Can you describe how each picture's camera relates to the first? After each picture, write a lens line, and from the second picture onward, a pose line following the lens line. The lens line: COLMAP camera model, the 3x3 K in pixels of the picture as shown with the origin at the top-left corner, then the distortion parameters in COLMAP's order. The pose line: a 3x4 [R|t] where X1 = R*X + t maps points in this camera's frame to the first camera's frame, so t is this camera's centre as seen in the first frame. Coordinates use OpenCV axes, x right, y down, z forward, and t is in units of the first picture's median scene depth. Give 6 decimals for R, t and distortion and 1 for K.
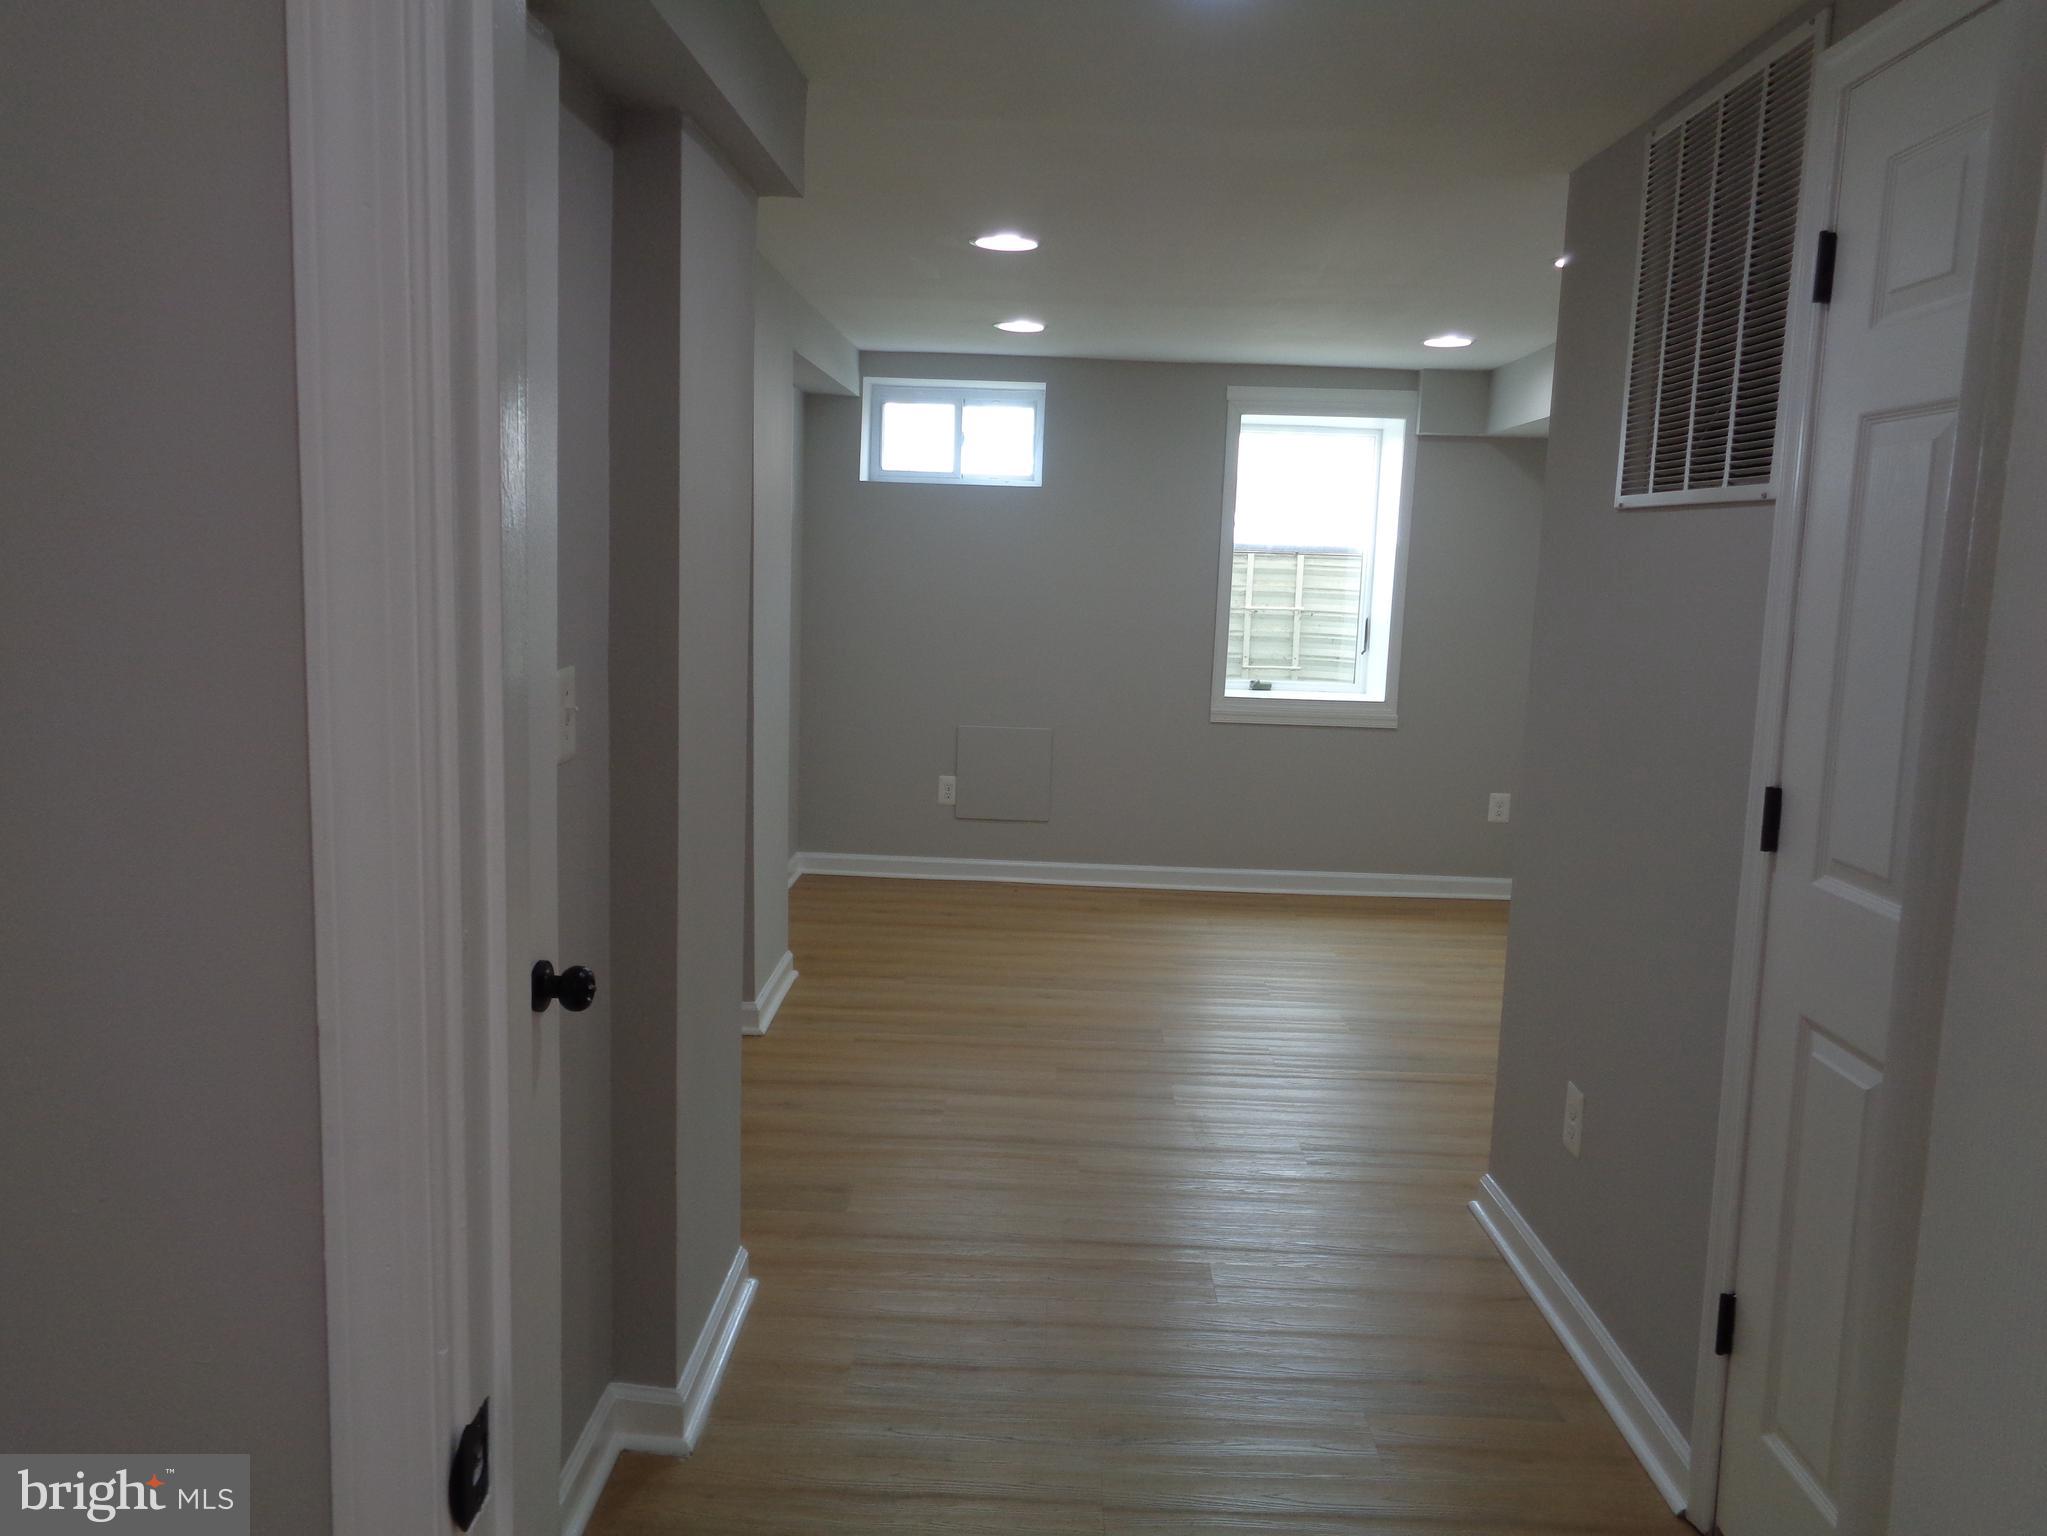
lens RADIAL K [[1546.0, 0, 1032.4], [0, 1546.0, 780.8], [0, 0, 1]] dist [-0.015039, 0.004921]
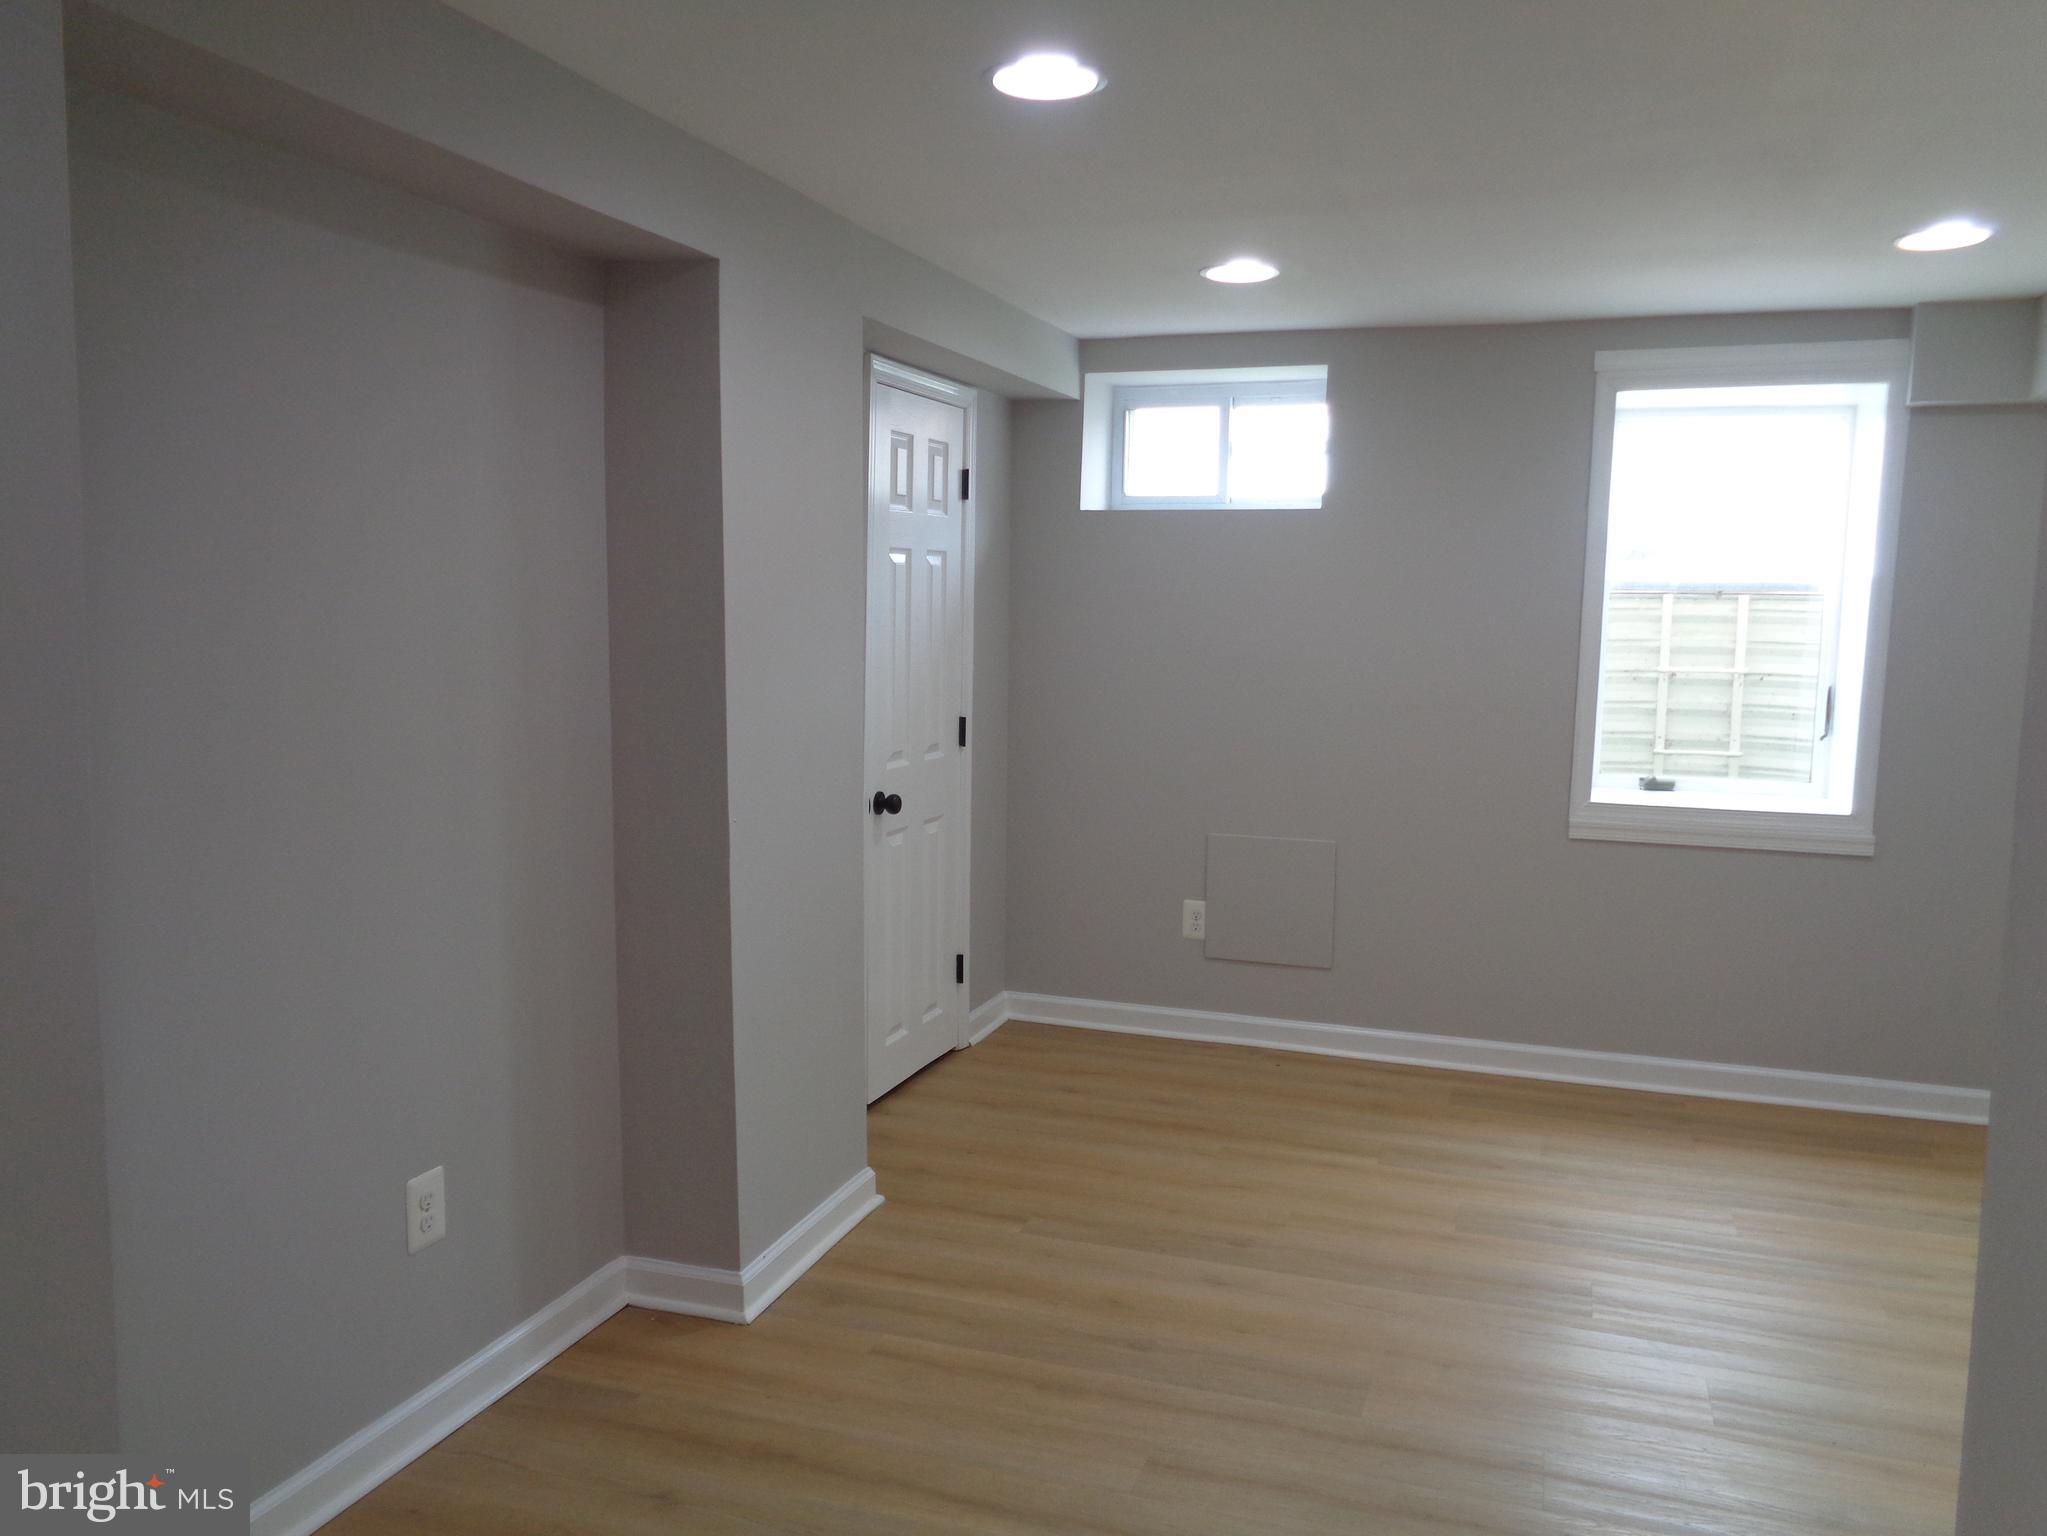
lens RADIAL K [[1546.0, 0, 1008.3], [0, 1546.0, 774.8], [0, 0, 1]] dist [-0.015039, 0.004921]
pose [[0.947272, 0.014578, -0.320099, 0.096376], [-0.026957, 0.999049, -0.034273, -0.035560], [0.319295, 0.041095, 0.946764, 0.263489]]
